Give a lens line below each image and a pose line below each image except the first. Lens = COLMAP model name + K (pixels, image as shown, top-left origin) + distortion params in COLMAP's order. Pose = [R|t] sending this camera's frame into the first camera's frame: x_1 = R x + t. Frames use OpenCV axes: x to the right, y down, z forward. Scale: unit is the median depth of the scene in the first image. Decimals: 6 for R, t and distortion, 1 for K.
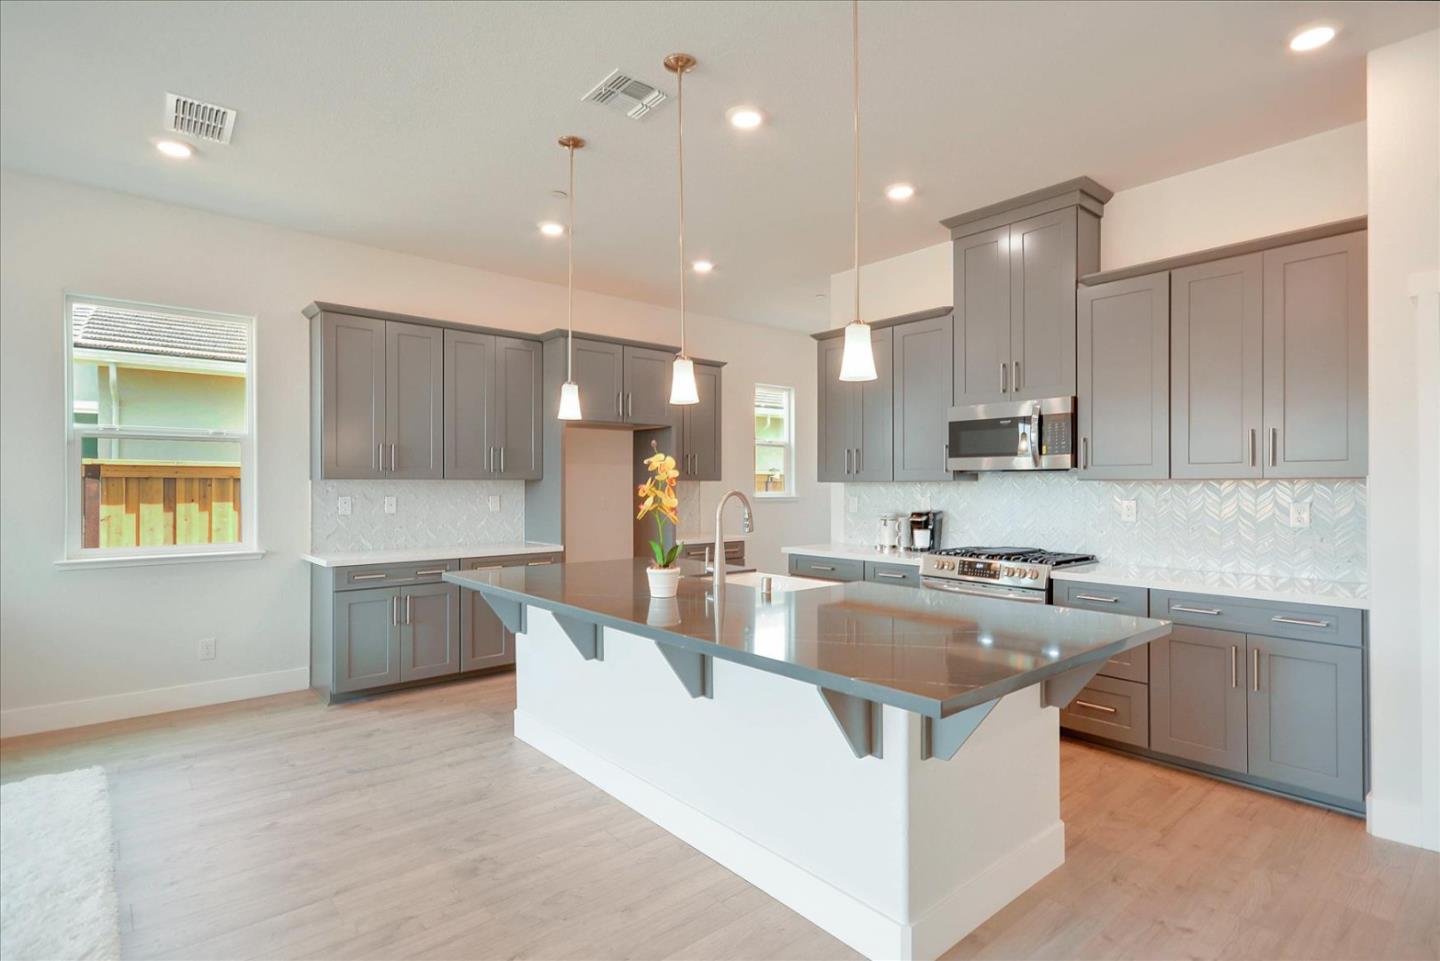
lens RADIAL K [[722.3, 0, 723.1], [0, 722.3, 483.8], [0, 0, 1]] dist [0.001362, 0.001545]
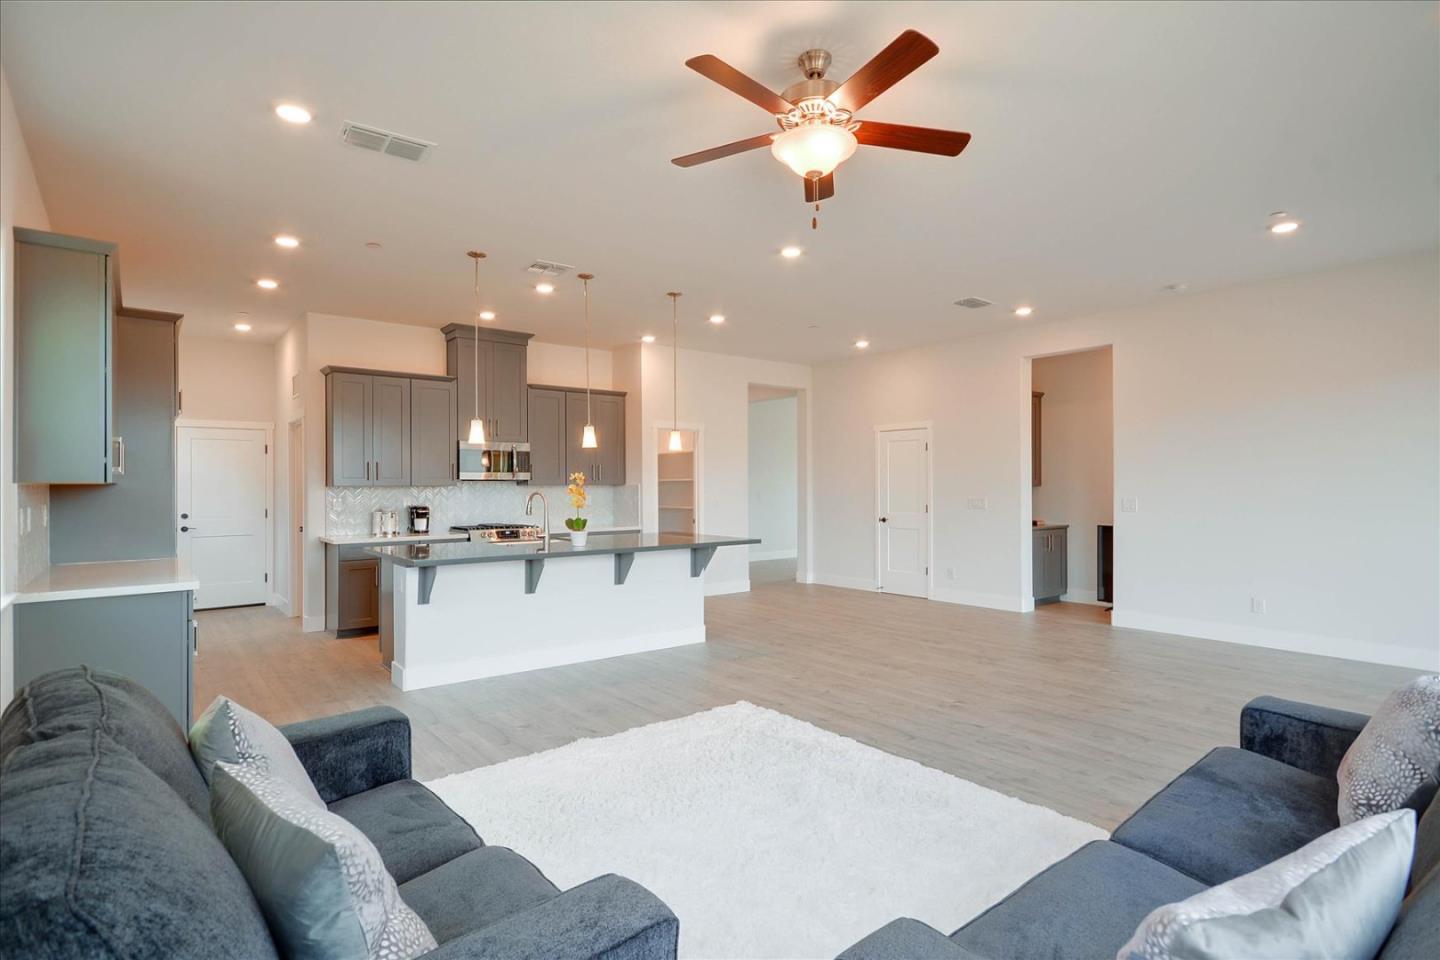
lens RADIAL K [[722.3, 0, 731.9], [0, 722.3, 485.1], [0, 0, 1]] dist [0.001362, 0.001545]
pose [[0.026734, 0.001856, 0.999641, -1.278541], [0.000746, 0.999998, -0.001877, -0.001835], [-0.999642, 0.000796, 0.026732, 0.345087]]
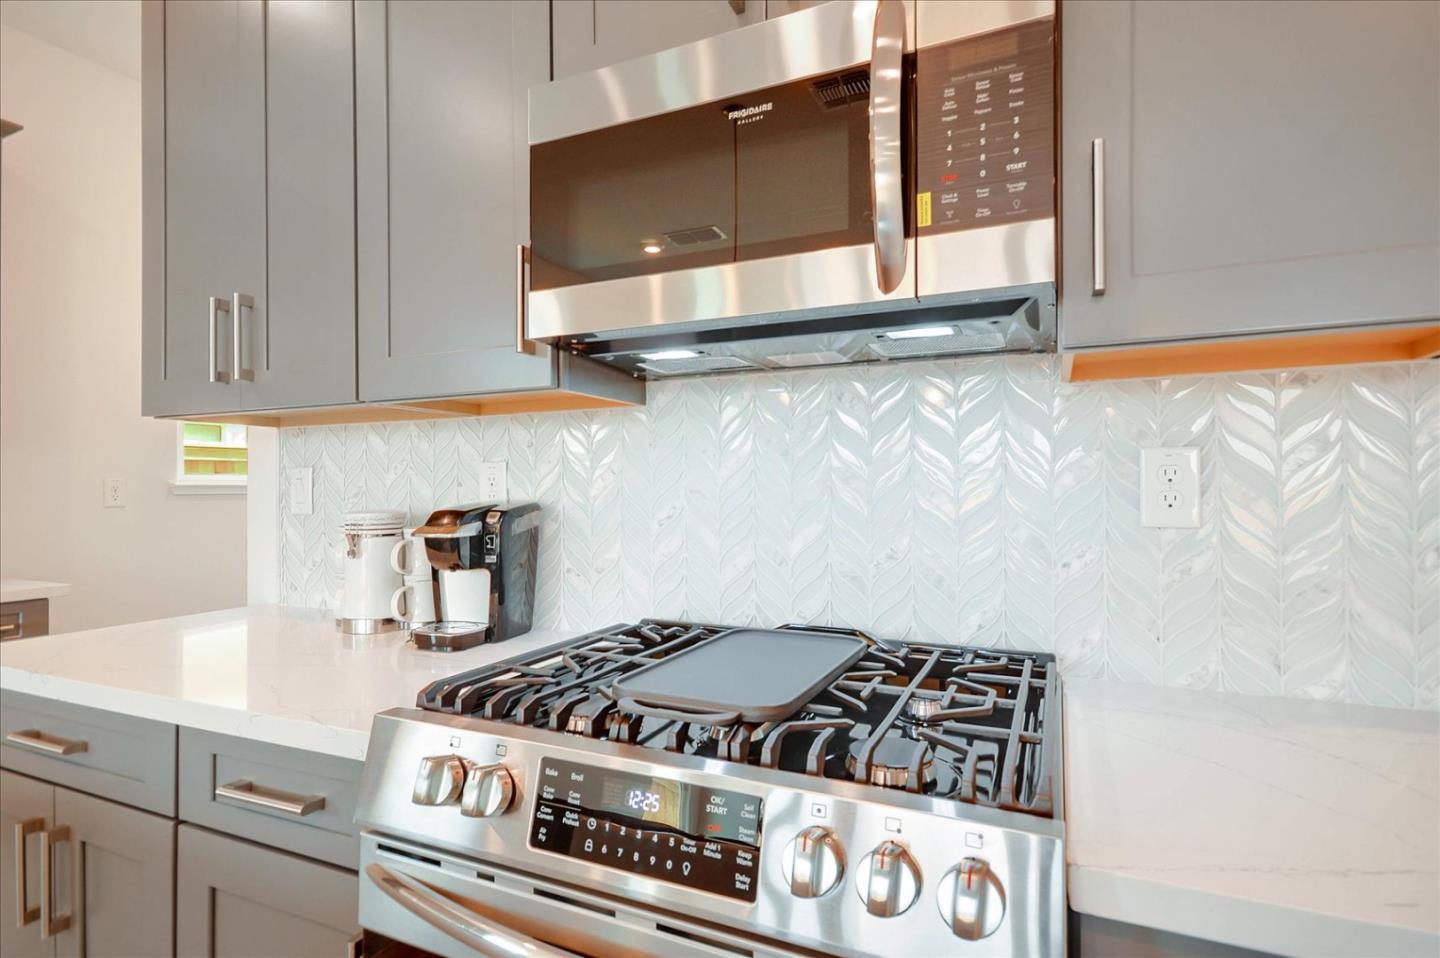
lens RADIAL K [[722.3, 0, 735.7], [0, 722.3, 482.4], [0, 0, 1]] dist [0.001362, 0.001545]
pose [[0.901185, -0.001437, 0.433432, 0.265180], [0.003302, 0.999988, -0.003551, 0.032059], [-0.433422, 0.004631, 0.901179, 0.736896]]
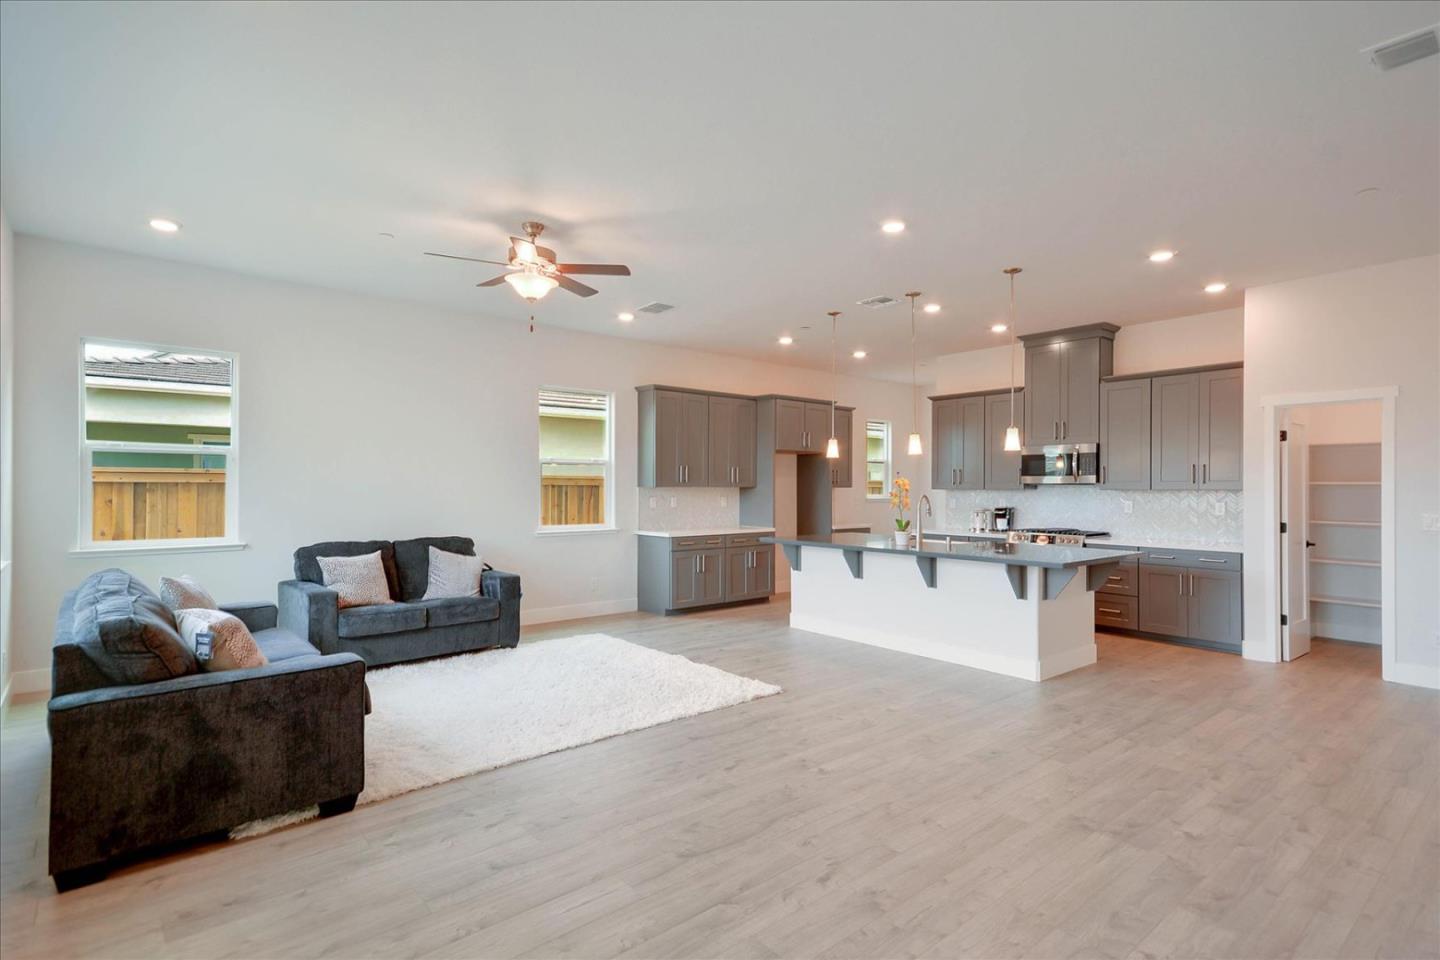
lens RADIAL K [[722.3, 0, 707.2], [0, 722.3, 488.5], [0, 0, 1]] dist [0.001362, 0.001545]
pose [[0.999703, 0.003140, -0.024182, -0.384020], [-0.003045, 0.999988, 0.003930, -0.010393], [0.024194, -0.003855, 0.999700, -0.714131]]
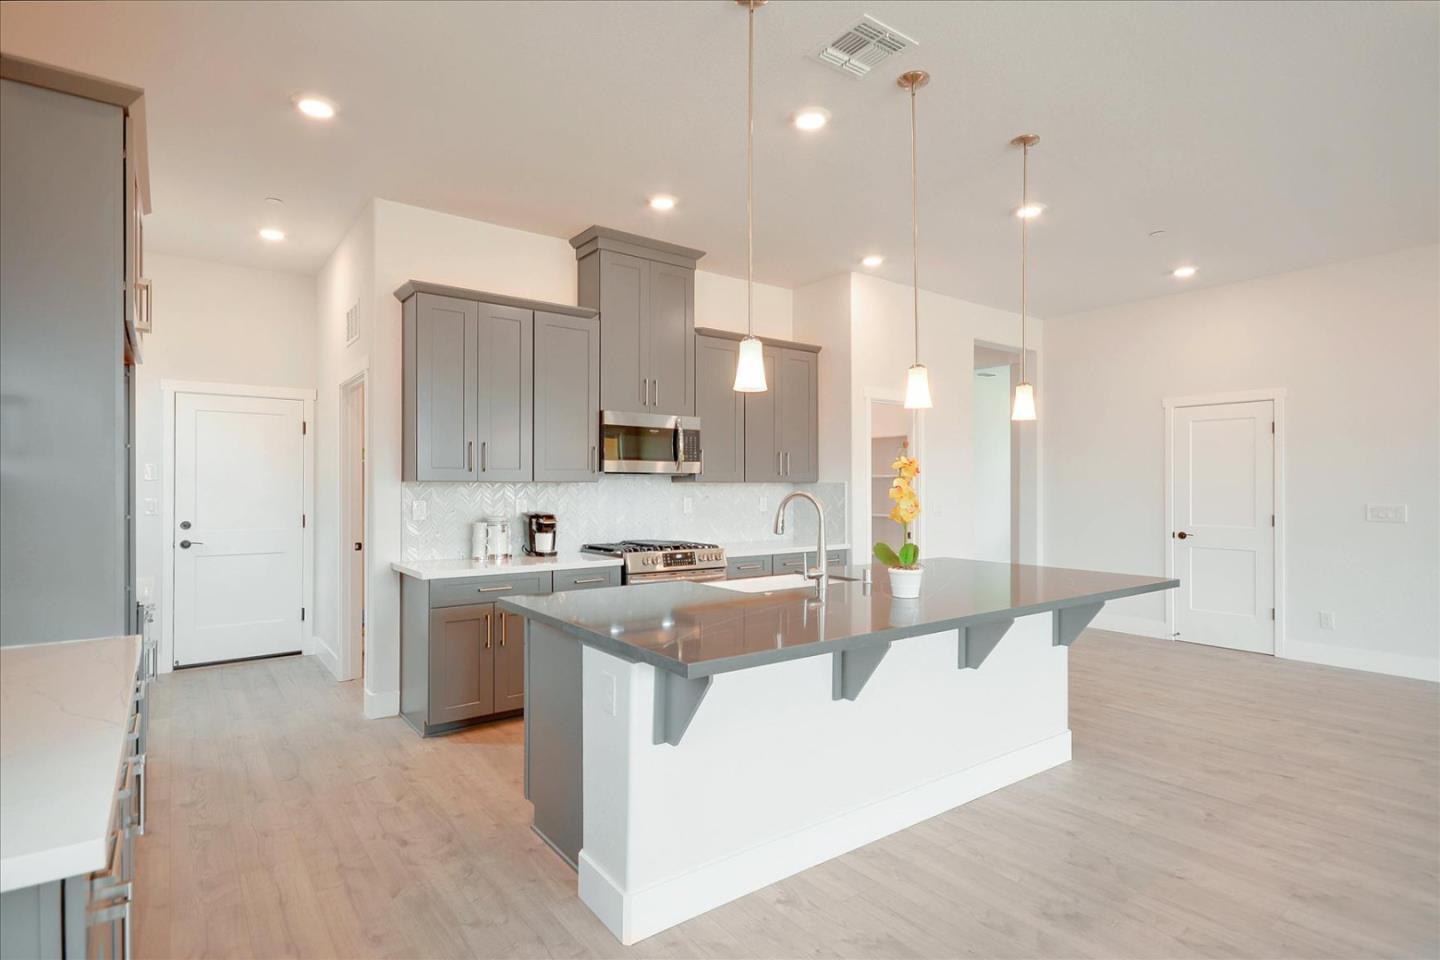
lens RADIAL K [[722.3, 0, 724.4], [0, 722.3, 487.5], [0, 0, 1]] dist [0.001362, 0.001545]
pose [[0.062158, 0.001556, 0.998065, -0.697609], [-0.004579, 0.999989, -0.001274, 0.004783], [-0.998056, -0.004491, 0.062164, 0.759043]]
